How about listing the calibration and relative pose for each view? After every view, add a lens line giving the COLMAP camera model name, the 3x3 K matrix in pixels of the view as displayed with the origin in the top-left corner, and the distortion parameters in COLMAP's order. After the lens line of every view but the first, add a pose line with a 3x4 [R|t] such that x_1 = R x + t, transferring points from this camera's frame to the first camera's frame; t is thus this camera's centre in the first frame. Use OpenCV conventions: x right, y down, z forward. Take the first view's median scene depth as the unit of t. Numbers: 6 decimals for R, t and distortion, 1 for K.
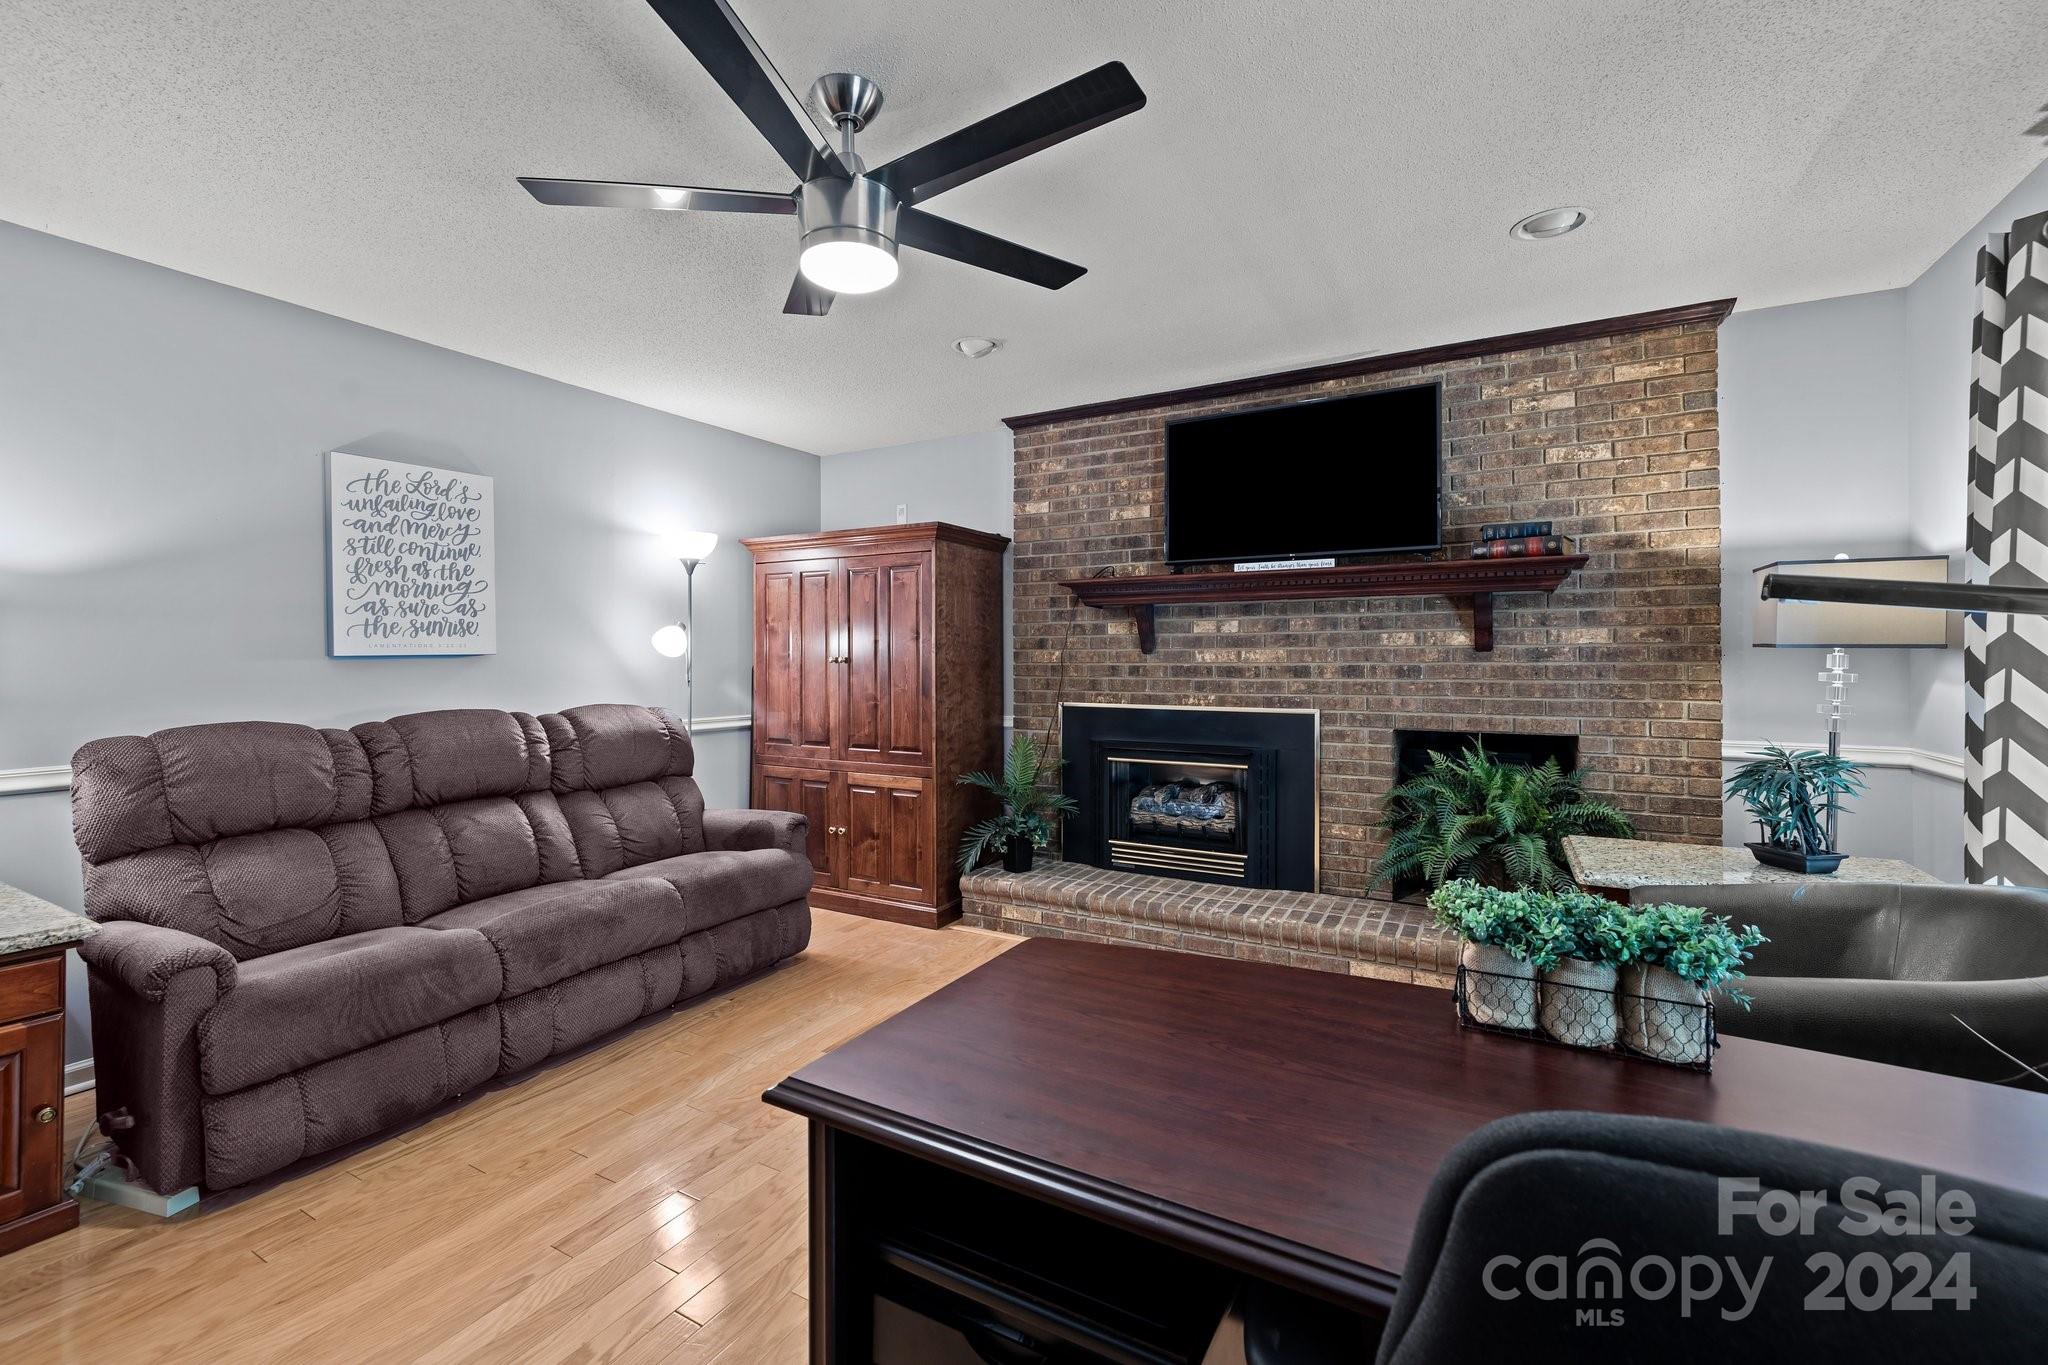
lens RADIAL K [[875.6, 0, 1029.7], [0, 875.6, 656.2], [0, 0, 1]] dist [-0.001725, 0.001342]
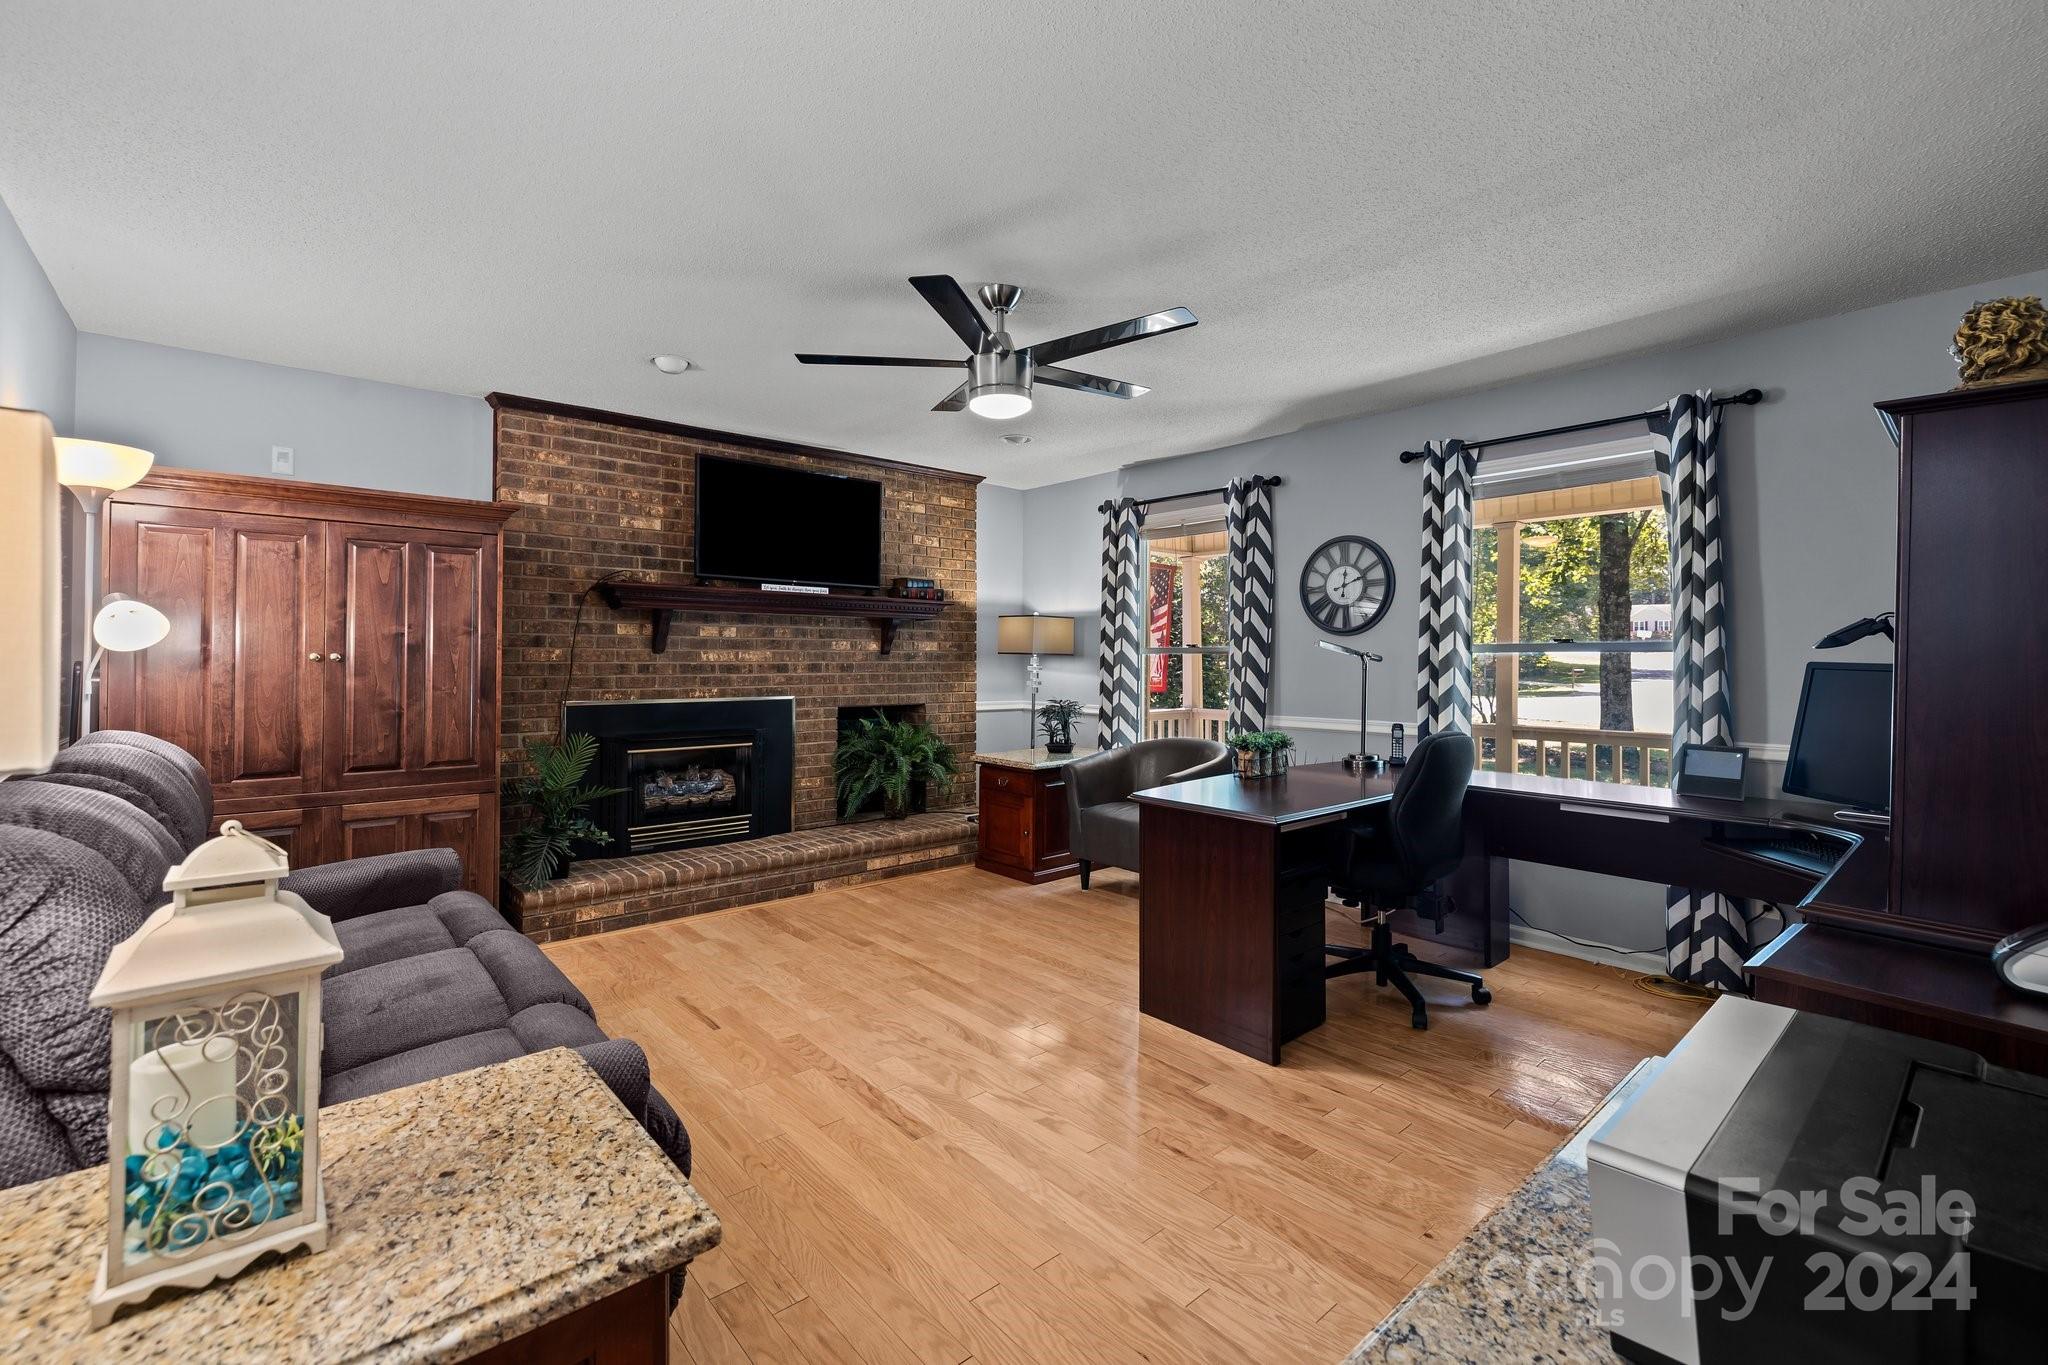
lens RADIAL K [[875.6, 0, 988.6], [0, 875.6, 659.1], [0, 0, 1]] dist [-0.001725, 0.001342]
pose [[0.346169, 0.005944, 0.938153, -0.794419], [-0.003973, 0.999980, -0.004870, 0.008691], [-0.938164, -0.002042, 0.346186, 0.235476]]
